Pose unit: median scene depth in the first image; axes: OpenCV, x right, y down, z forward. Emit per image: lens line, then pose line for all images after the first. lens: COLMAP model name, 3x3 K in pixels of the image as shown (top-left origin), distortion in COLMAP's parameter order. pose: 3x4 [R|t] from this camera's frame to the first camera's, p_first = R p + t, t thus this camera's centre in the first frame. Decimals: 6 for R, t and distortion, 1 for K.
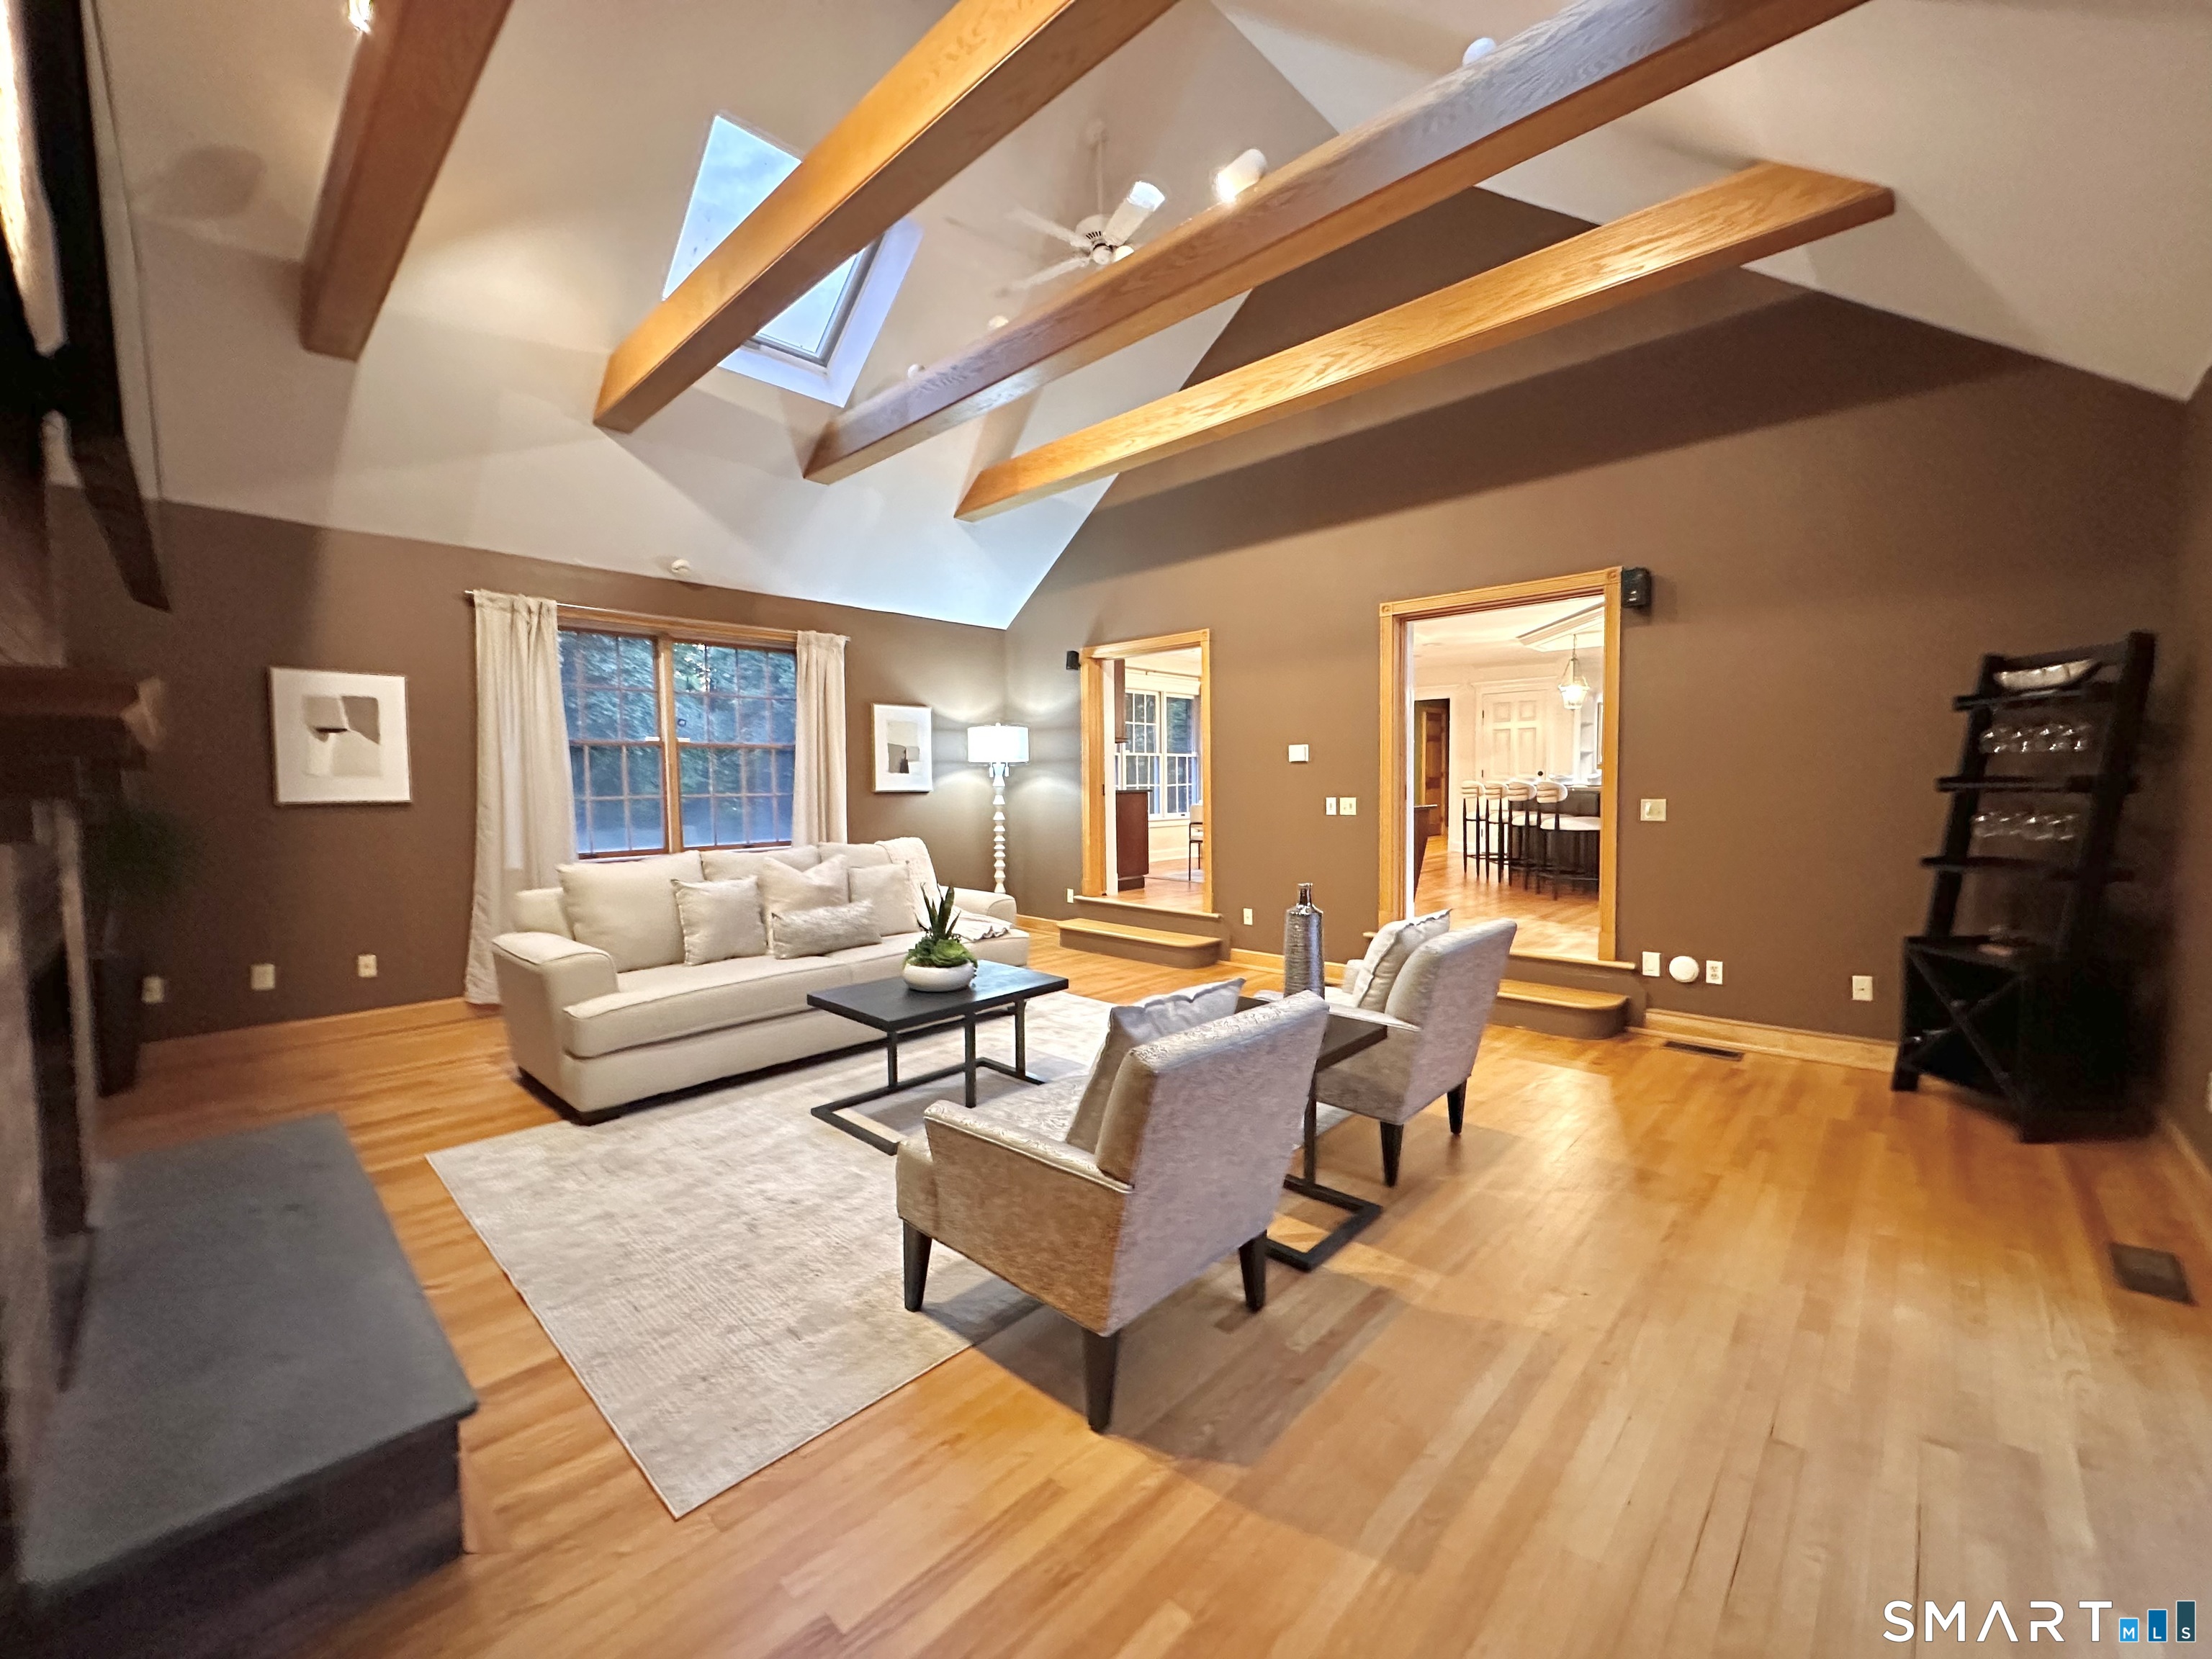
lens RADIAL K [[882.8, 0, 1113.6], [0, 882.8, 832.2], [0, 0, 1]] dist [-0.002670, 0.001397]
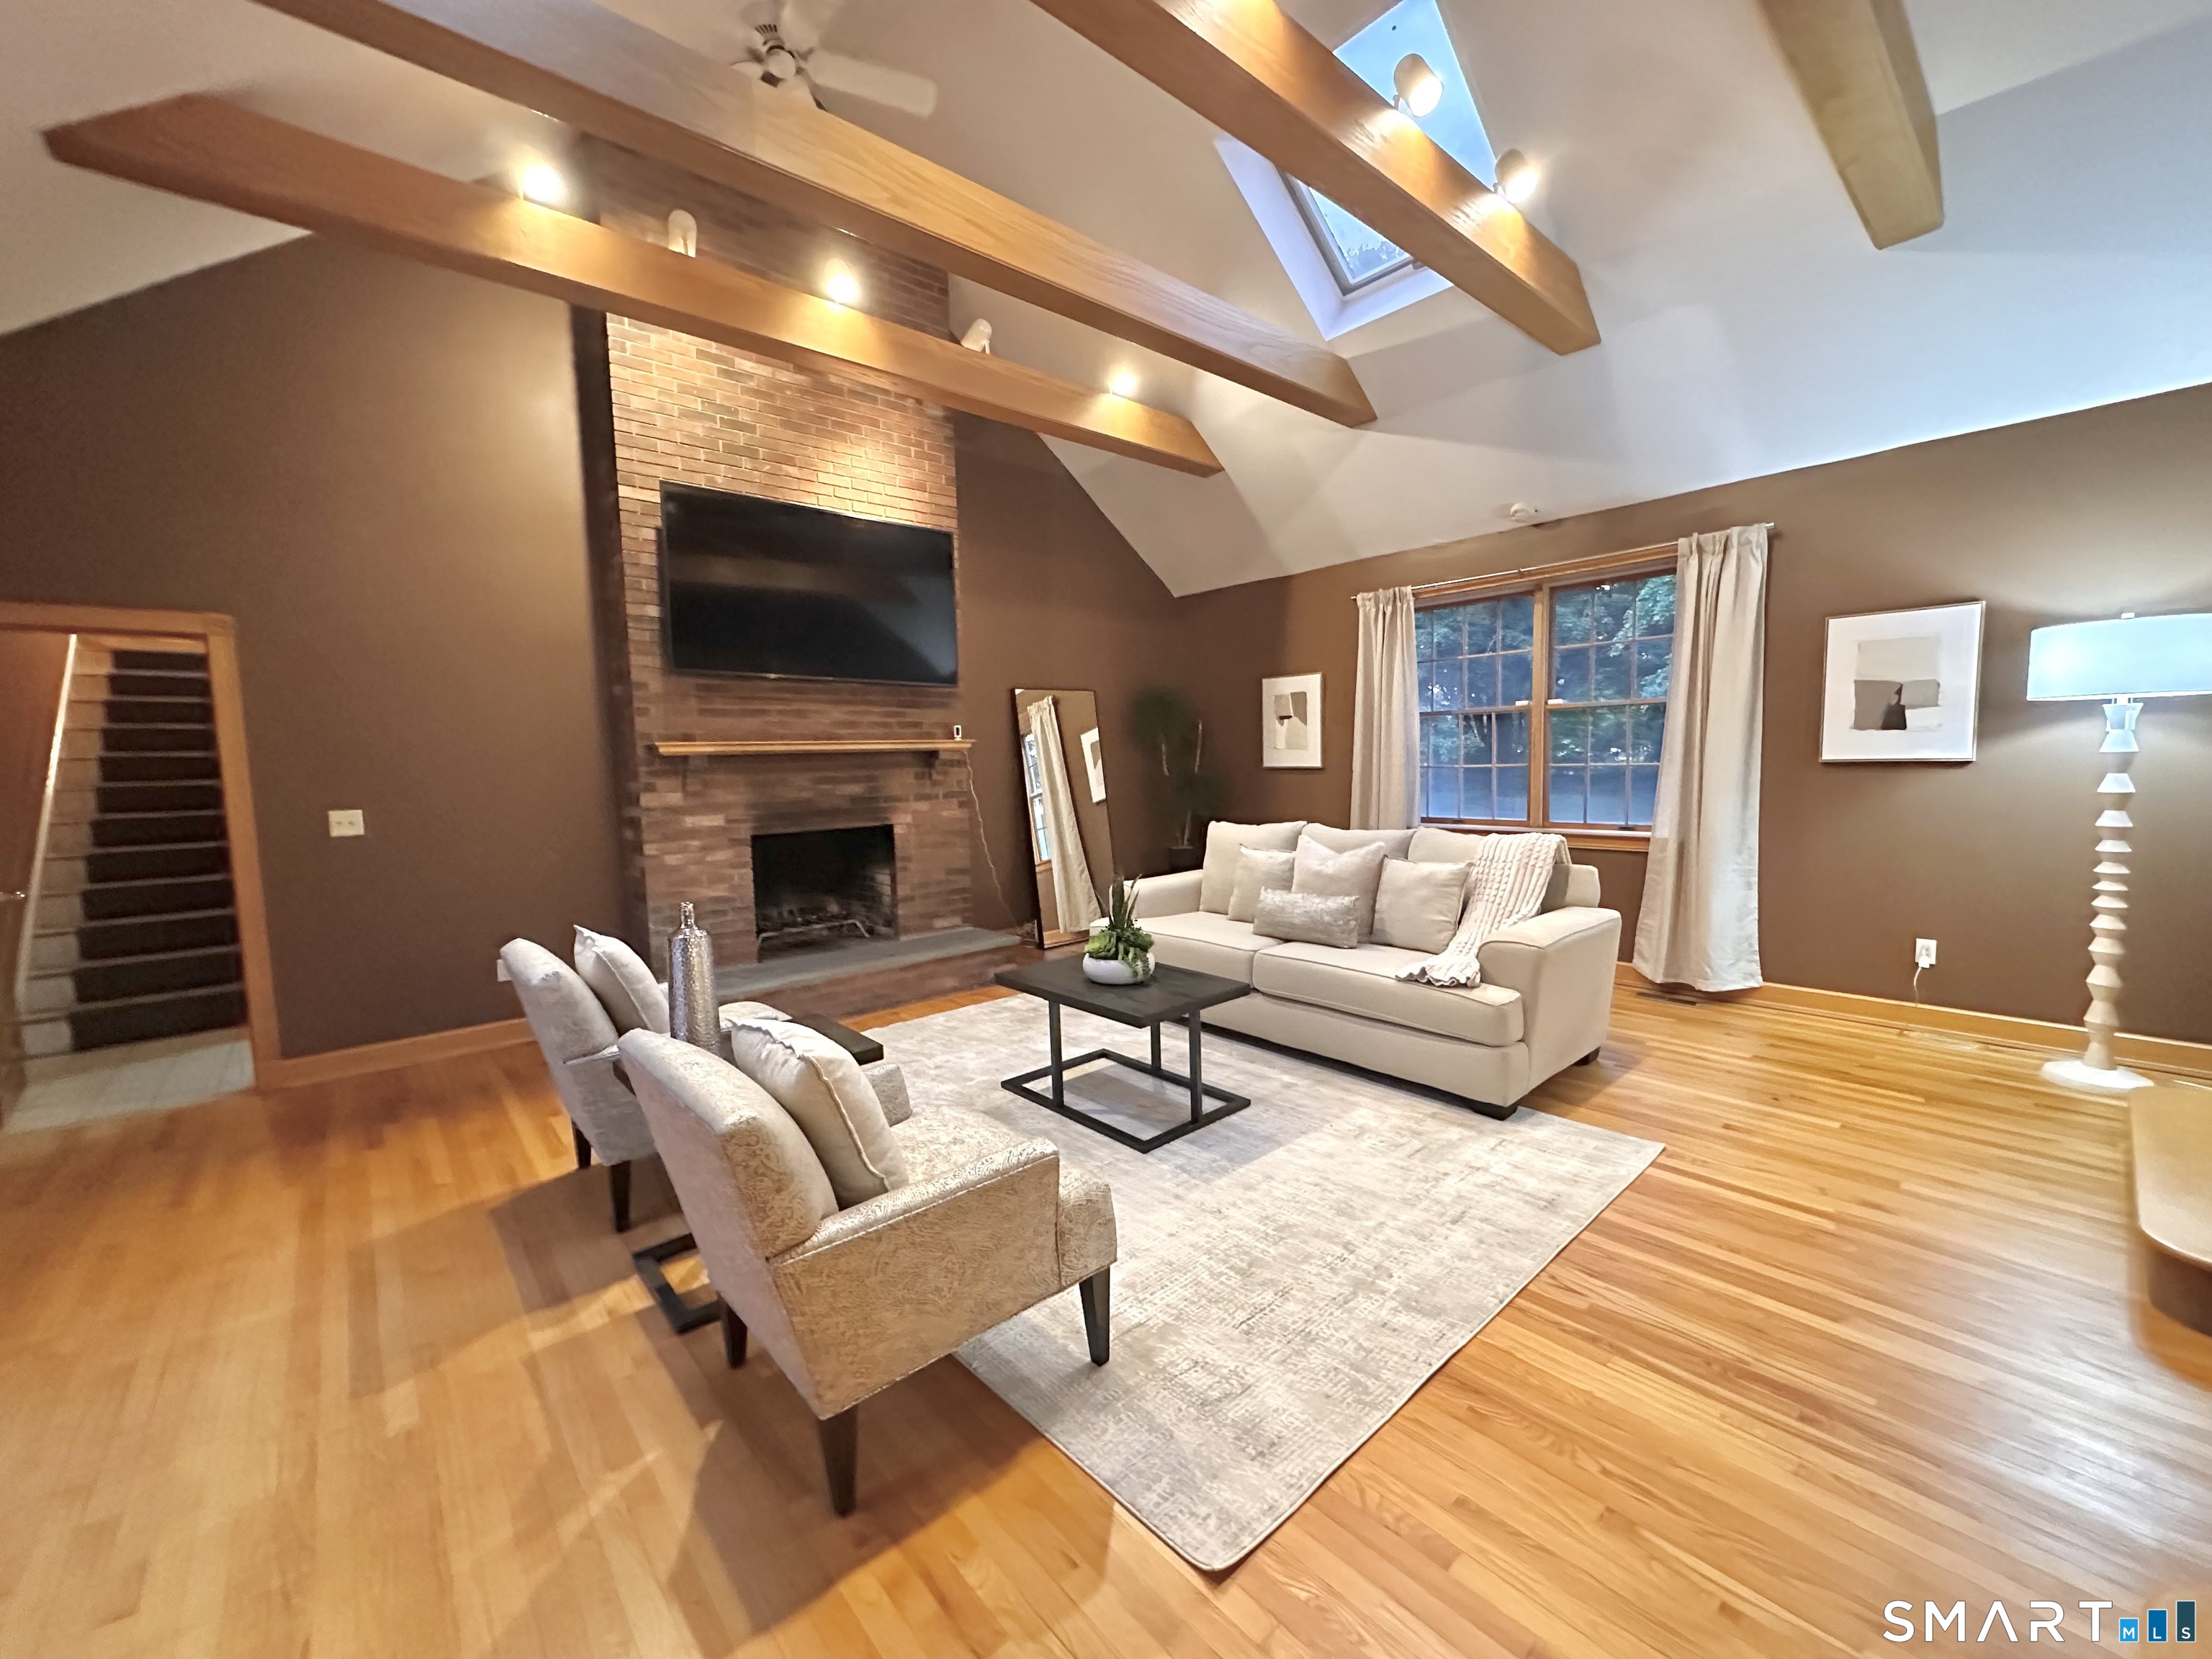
lens RADIAL K [[882.8, 0, 1102.9], [0, 882.8, 830.6], [0, 0, 1]] dist [-0.002670, 0.001397]
pose [[-0.080497, 0.089991, -0.992684, 0.569096], [-0.037509, 0.994937, 0.093237, -0.053073], [0.996049, 0.044740, -0.076714, 0.797403]]
